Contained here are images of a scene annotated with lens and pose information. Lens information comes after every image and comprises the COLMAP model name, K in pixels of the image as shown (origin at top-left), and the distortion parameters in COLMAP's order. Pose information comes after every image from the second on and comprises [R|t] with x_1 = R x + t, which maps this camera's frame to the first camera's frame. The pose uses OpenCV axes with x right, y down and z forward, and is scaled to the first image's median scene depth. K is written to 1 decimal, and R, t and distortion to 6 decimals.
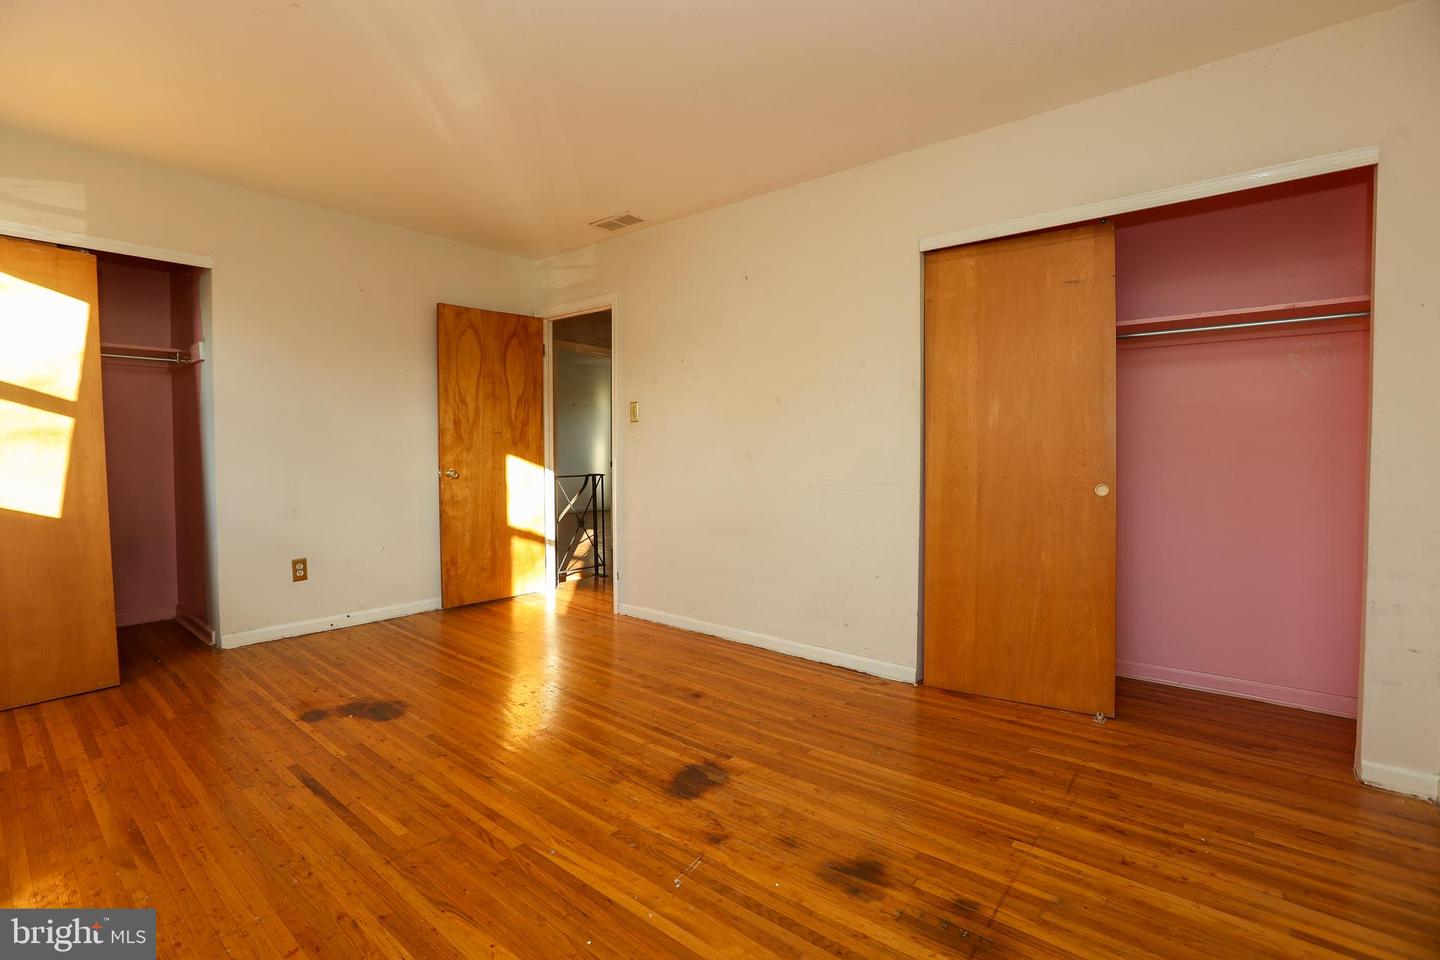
lens RADIAL K [[663.0, 0, 727.4], [0, 663.0, 473.5], [0, 0, 1]] dist [-0.047452, 0.014417]
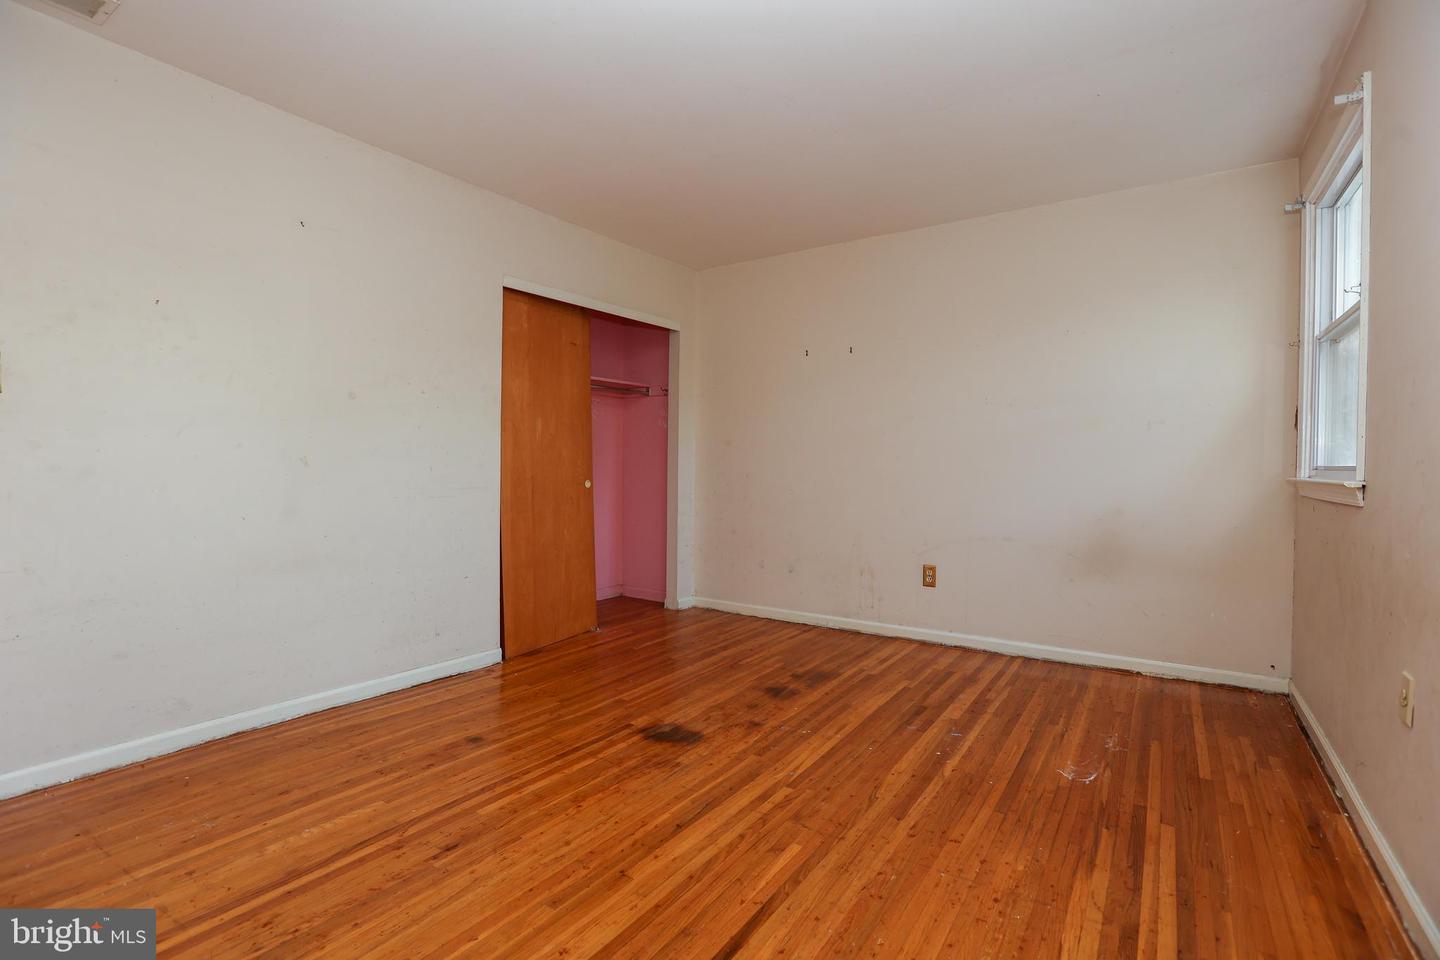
lens RADIAL K [[663.0, 0, 727.4], [0, 663.0, 473.5], [0, 0, 1]] dist [-0.047452, 0.014417]
pose [[-0.097186, -0.018522, 0.995094, -1.168567], [0.016957, 0.999651, 0.020263, -0.030354], [-0.995122, 0.018843, -0.096838, 0.943843]]
